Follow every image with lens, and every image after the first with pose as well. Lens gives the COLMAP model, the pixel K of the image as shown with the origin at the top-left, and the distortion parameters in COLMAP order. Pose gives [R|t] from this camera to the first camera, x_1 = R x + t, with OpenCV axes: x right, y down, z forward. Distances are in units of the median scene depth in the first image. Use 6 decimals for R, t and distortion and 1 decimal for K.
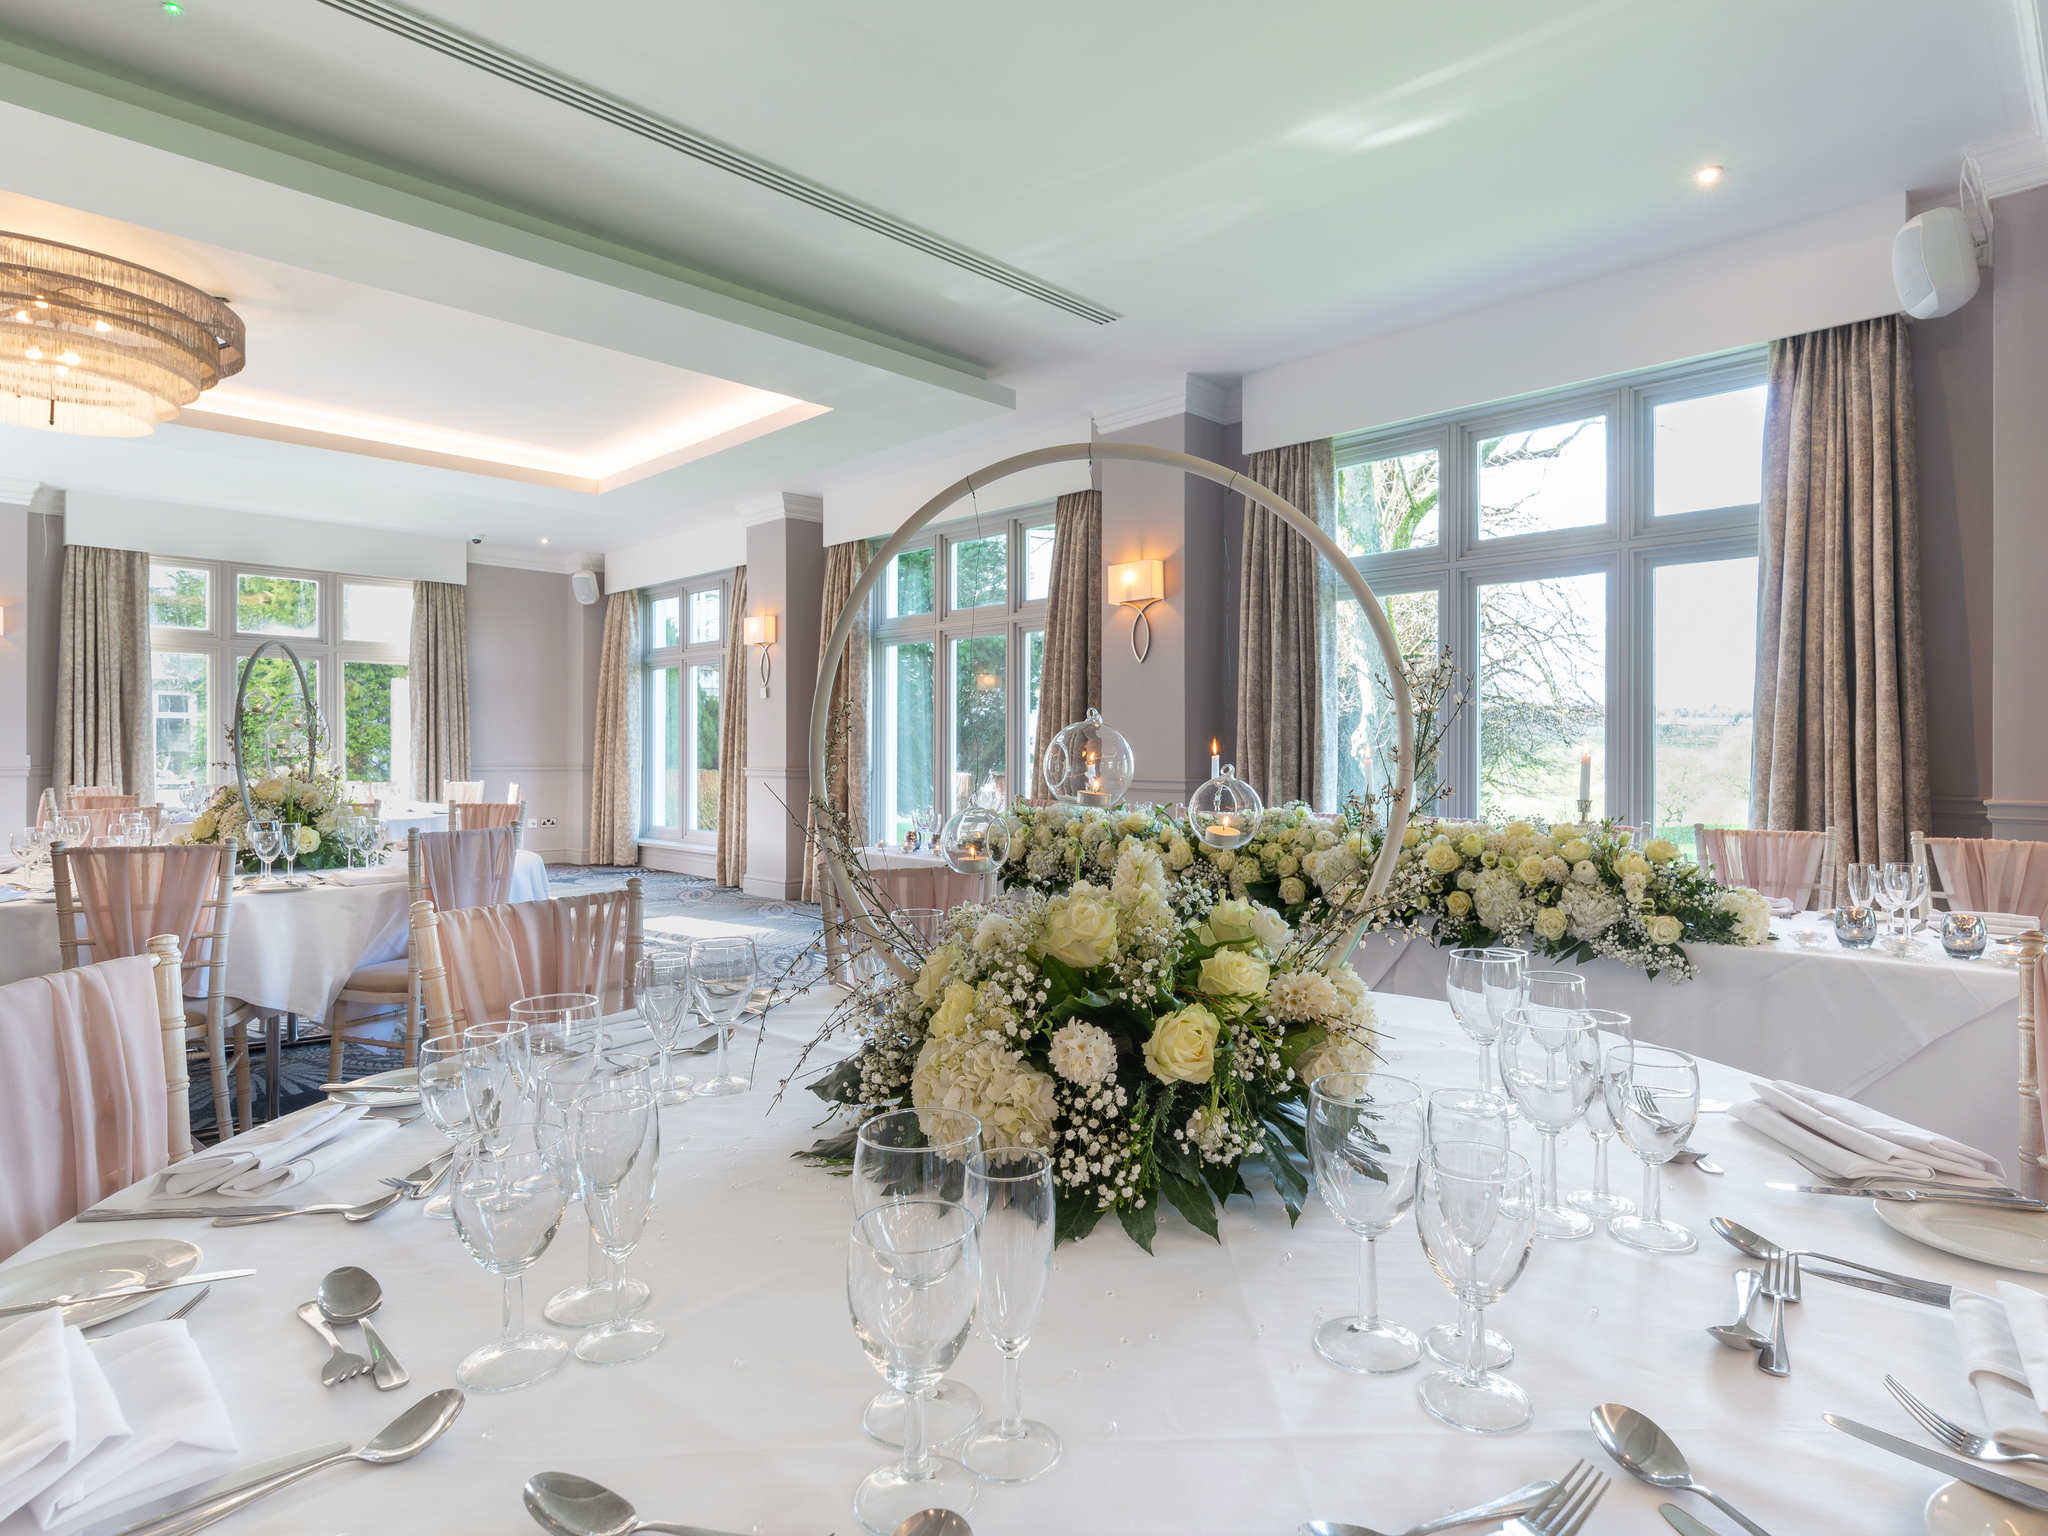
lens RADIAL K [[1058.2, 0, 1020.8], [0, 1058.2, 762.0], [0, 0, 1]] dist [0.000132, -0.000678]
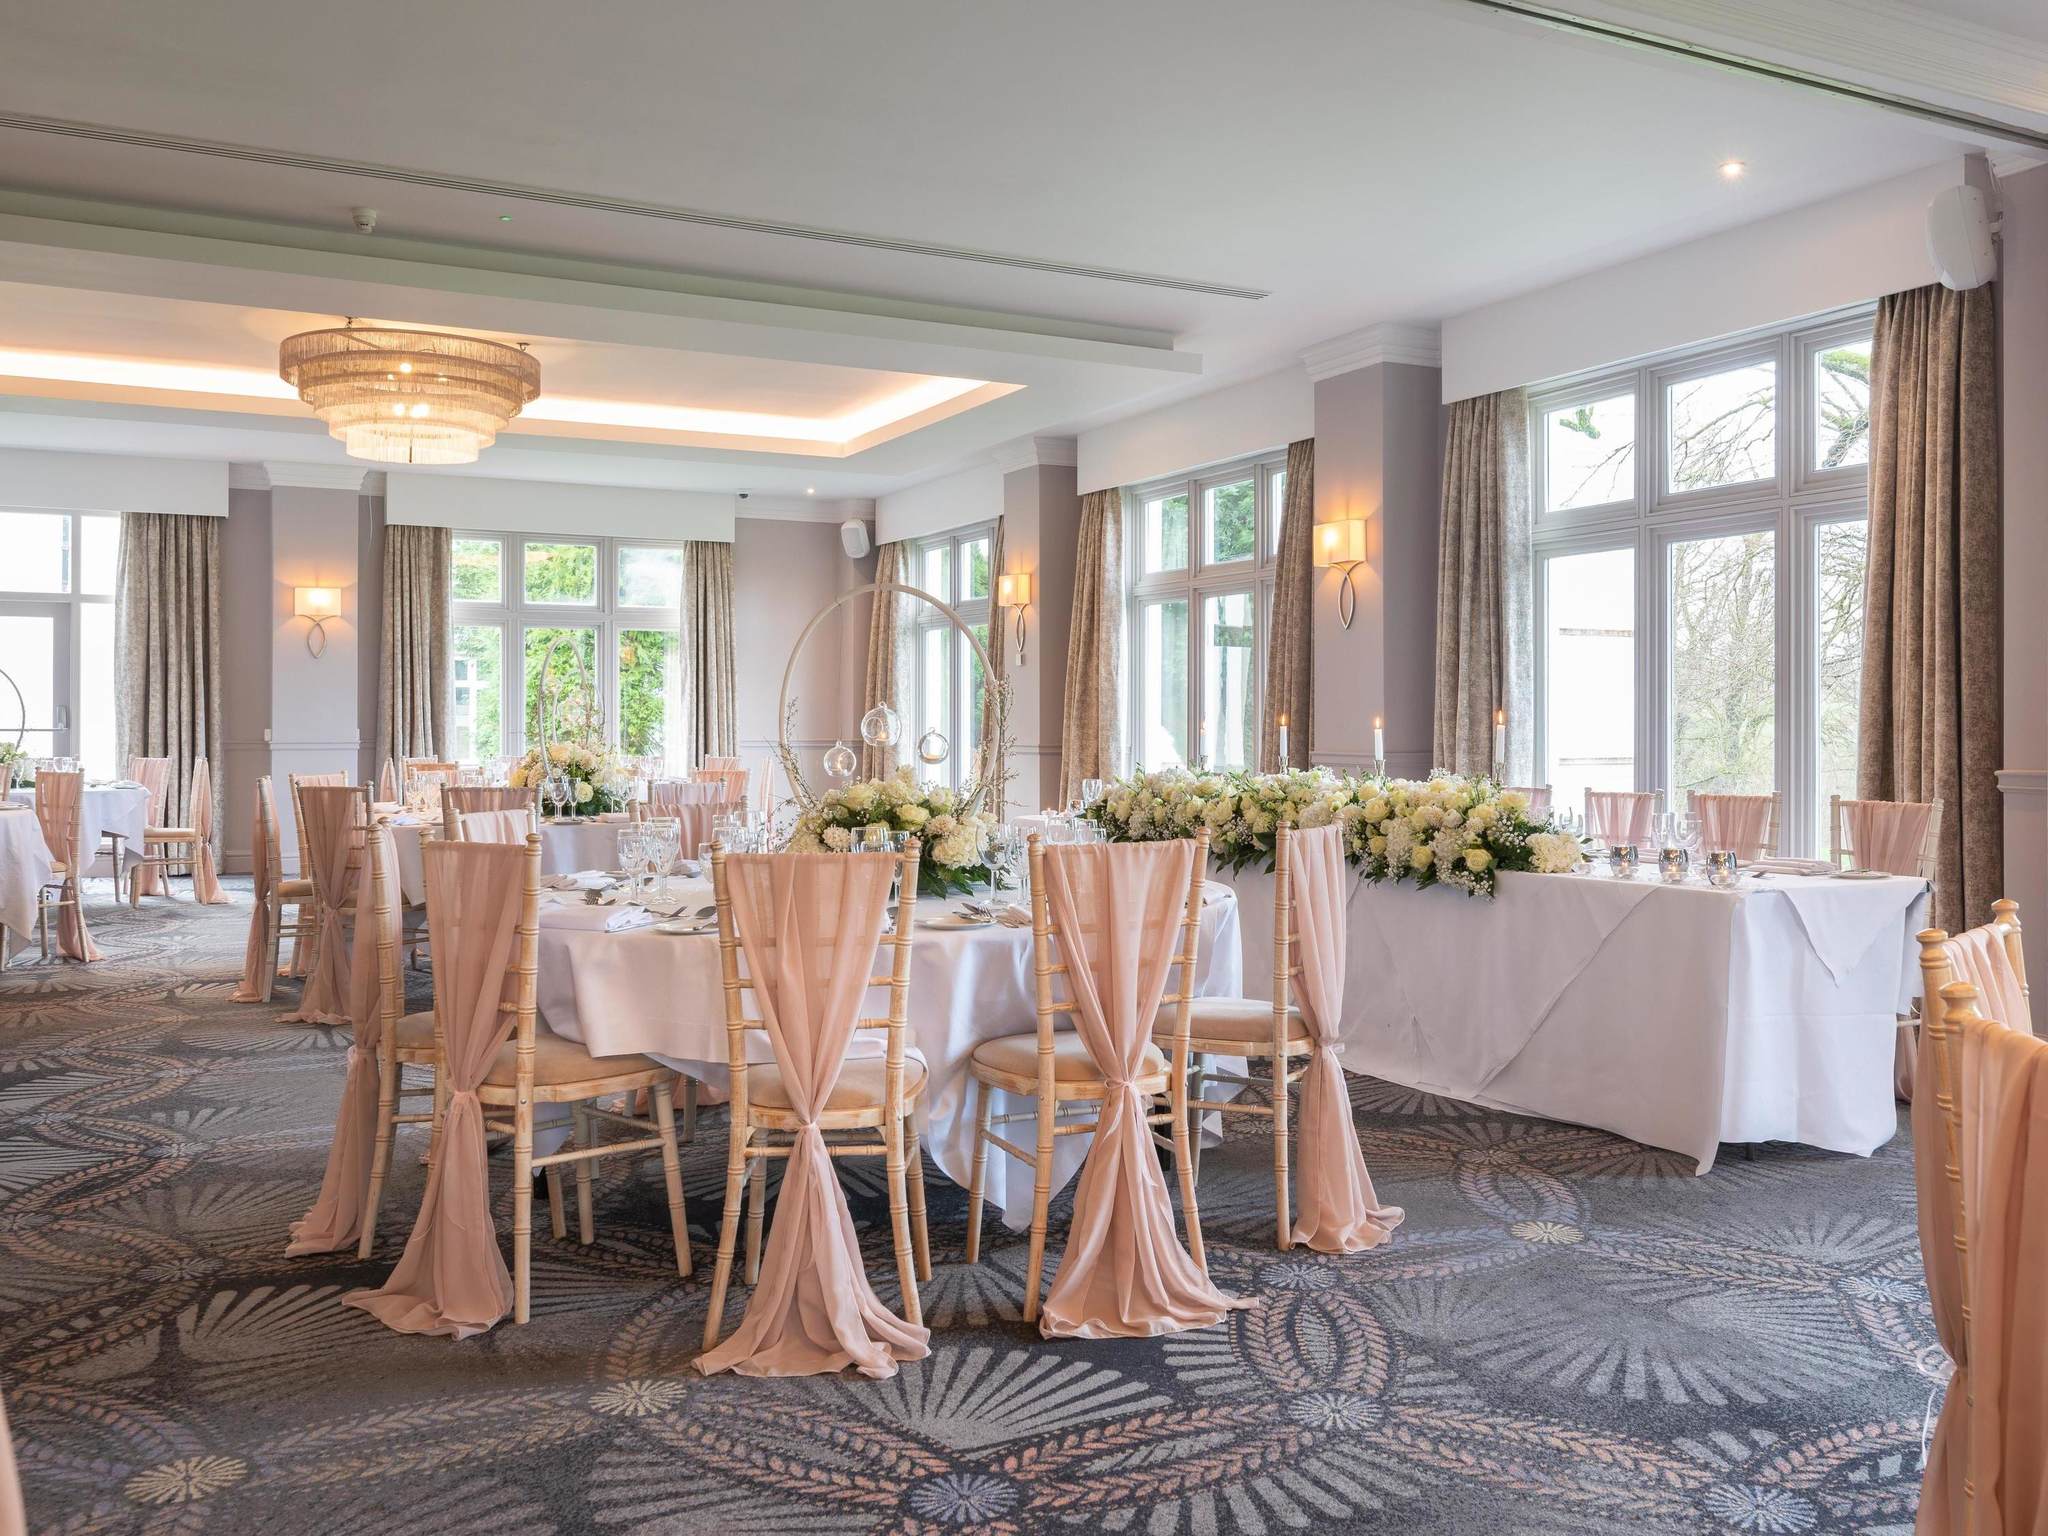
lens RADIAL K [[1848.4, 0, 1024.5], [0, 1848.4, 768.4], [0, 0, 1]] dist [-0.022309, 0.002158]
pose [[0.935311, 0.007414, -0.353750, 0.431991], [-0.003321, 0.999920, 0.012176, 0.010861], [0.353812, -0.010214, 0.935261, -0.633988]]
